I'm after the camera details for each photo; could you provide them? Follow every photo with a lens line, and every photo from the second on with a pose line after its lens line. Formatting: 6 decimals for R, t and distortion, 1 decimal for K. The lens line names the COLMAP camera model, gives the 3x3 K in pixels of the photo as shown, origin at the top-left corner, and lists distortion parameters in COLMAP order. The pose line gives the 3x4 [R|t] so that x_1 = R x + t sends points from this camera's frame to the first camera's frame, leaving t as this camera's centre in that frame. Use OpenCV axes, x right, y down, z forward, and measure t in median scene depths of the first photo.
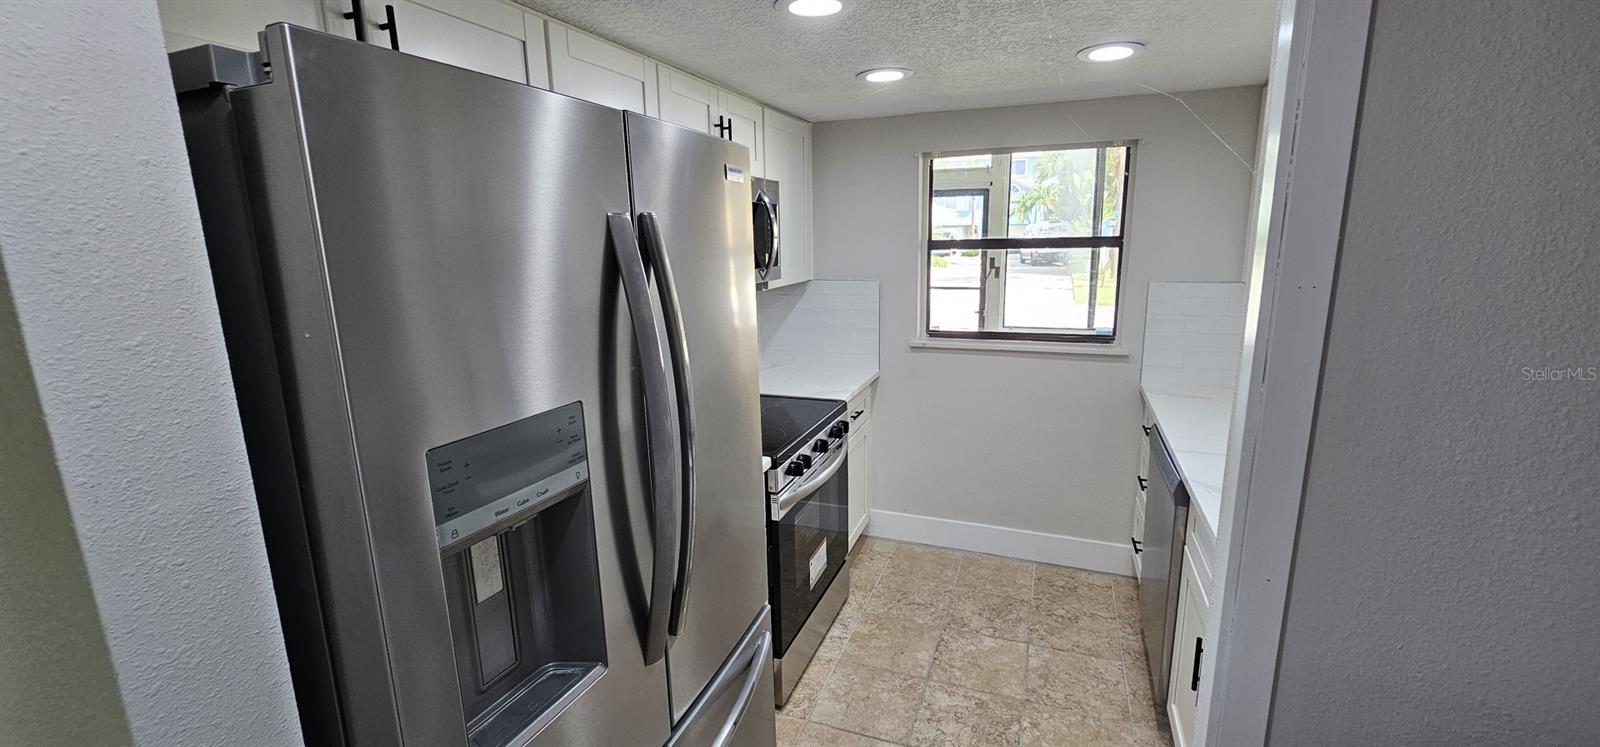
lens RADIAL K [[644.5, 0, 804.7], [0, 644.5, 368.3], [0, 0, 1]] dist [-0.000789, 0.000044]
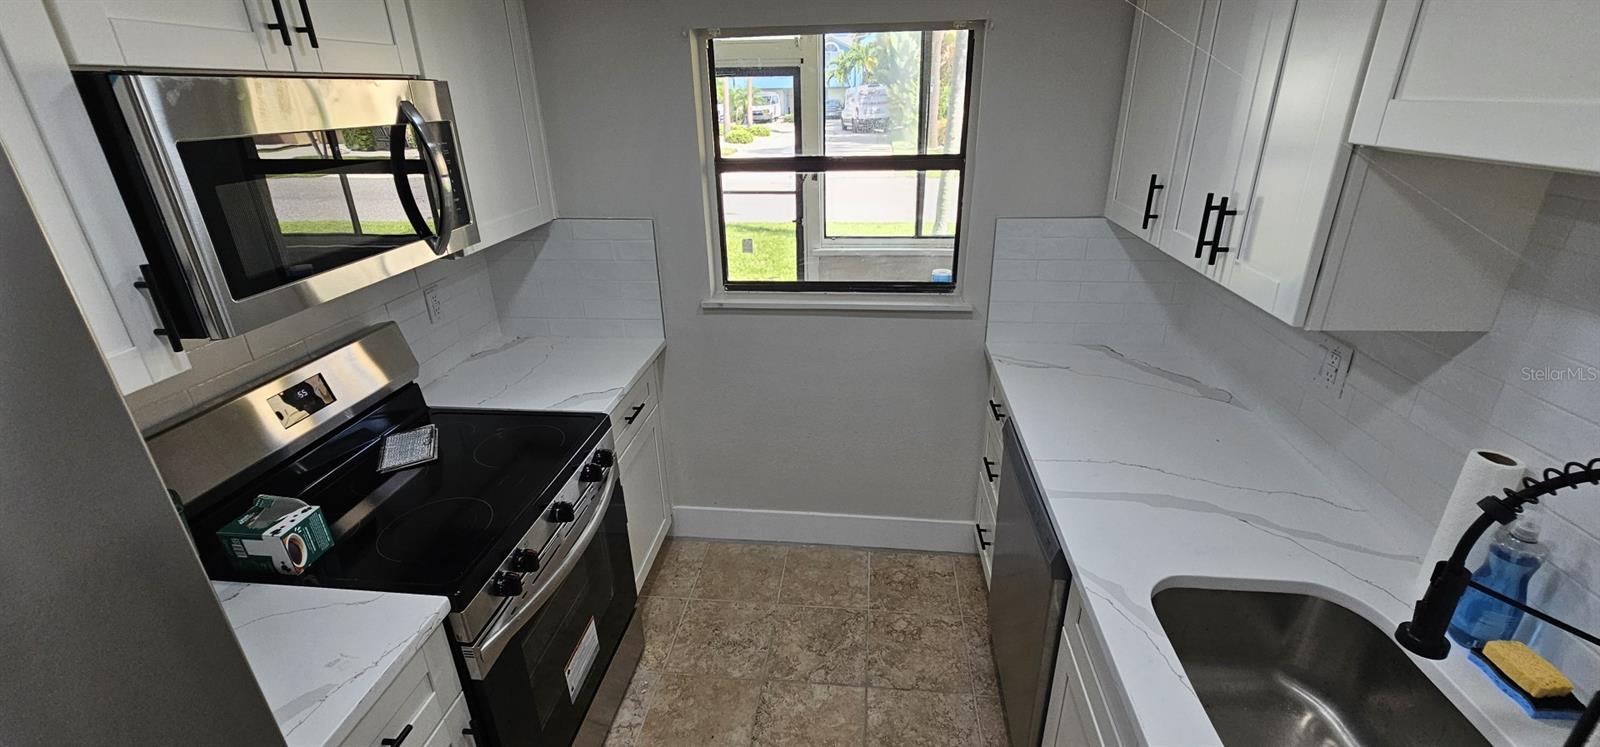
lens RADIAL K [[666.6, 0, 800.0], [0, 666.6, 373.5], [0, 0, 1]] dist [0.002817, 0.000121]
pose [[0.966409, -0.098189, 0.237512, 0.093037], [0.053220, 0.980567, 0.188829, -0.111908], [-0.251437, -0.169846, 0.952855, 0.254316]]
